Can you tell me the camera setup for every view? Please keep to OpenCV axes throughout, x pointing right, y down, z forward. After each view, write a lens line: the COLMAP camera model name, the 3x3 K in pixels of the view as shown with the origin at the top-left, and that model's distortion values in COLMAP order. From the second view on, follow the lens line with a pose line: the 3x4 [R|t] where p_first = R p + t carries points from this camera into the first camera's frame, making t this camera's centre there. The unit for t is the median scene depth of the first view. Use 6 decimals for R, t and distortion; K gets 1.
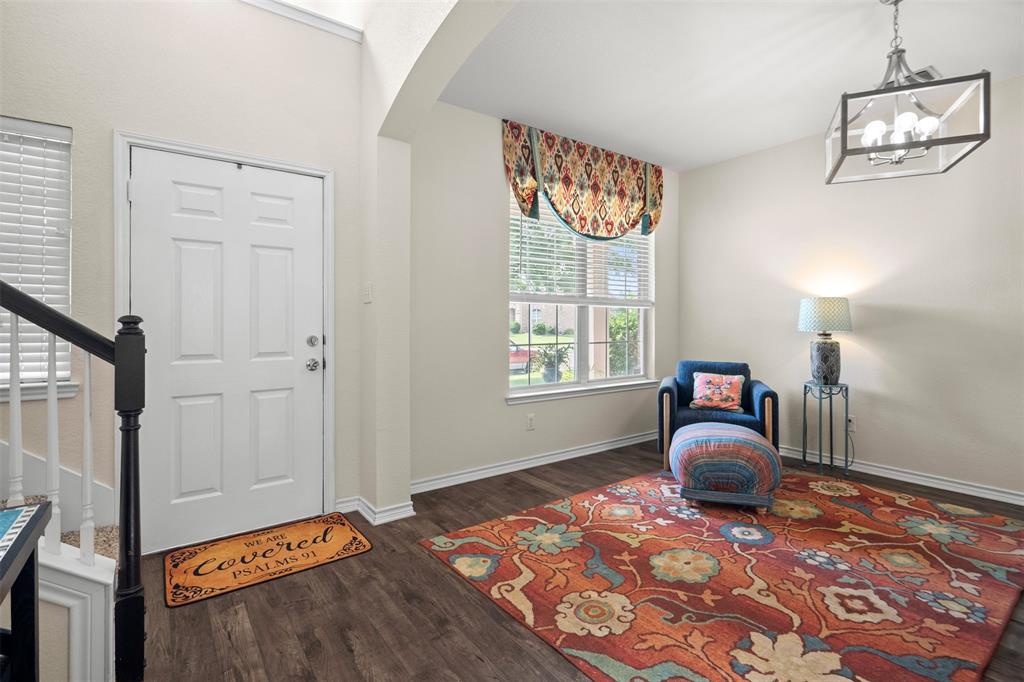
lens RADIAL K [[476.8, 0, 514.1], [0, 476.8, 331.9], [0, 0, 1]] dist [-0.009957, 0.000714]
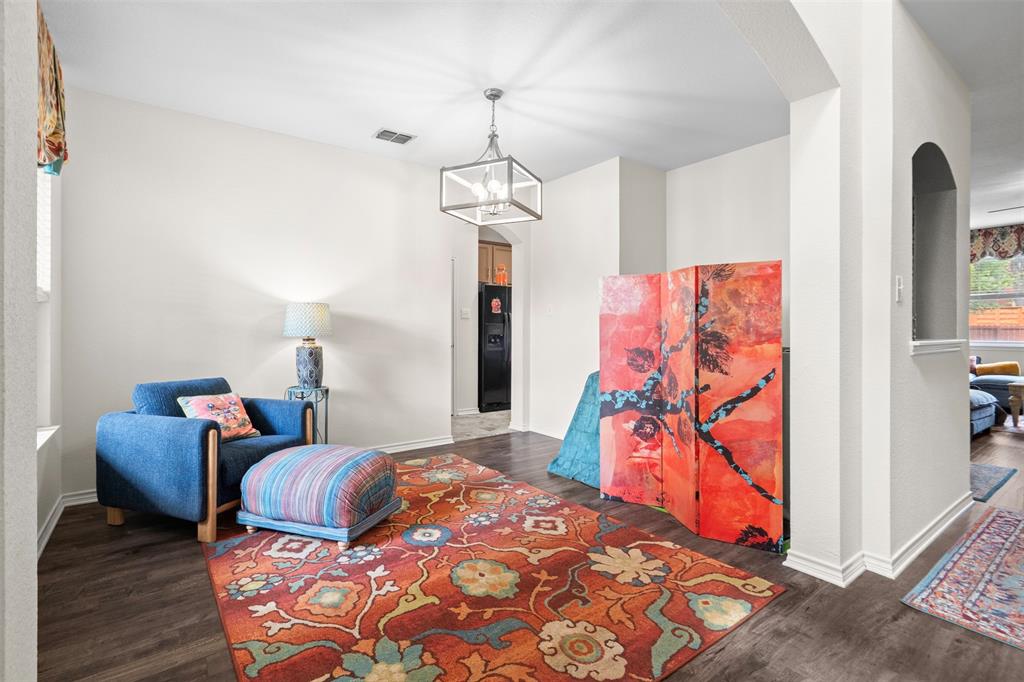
lens RADIAL K [[476.8, 0, 513.9], [0, 476.8, 341.2], [0, 0, 1]] dist [-0.009957, 0.000714]
pose [[0.003815, -0.026437, 0.999643, -0.528218], [0.021822, 0.999415, 0.026348, -0.011560], [-0.999755, 0.021714, 0.004390, 0.824402]]
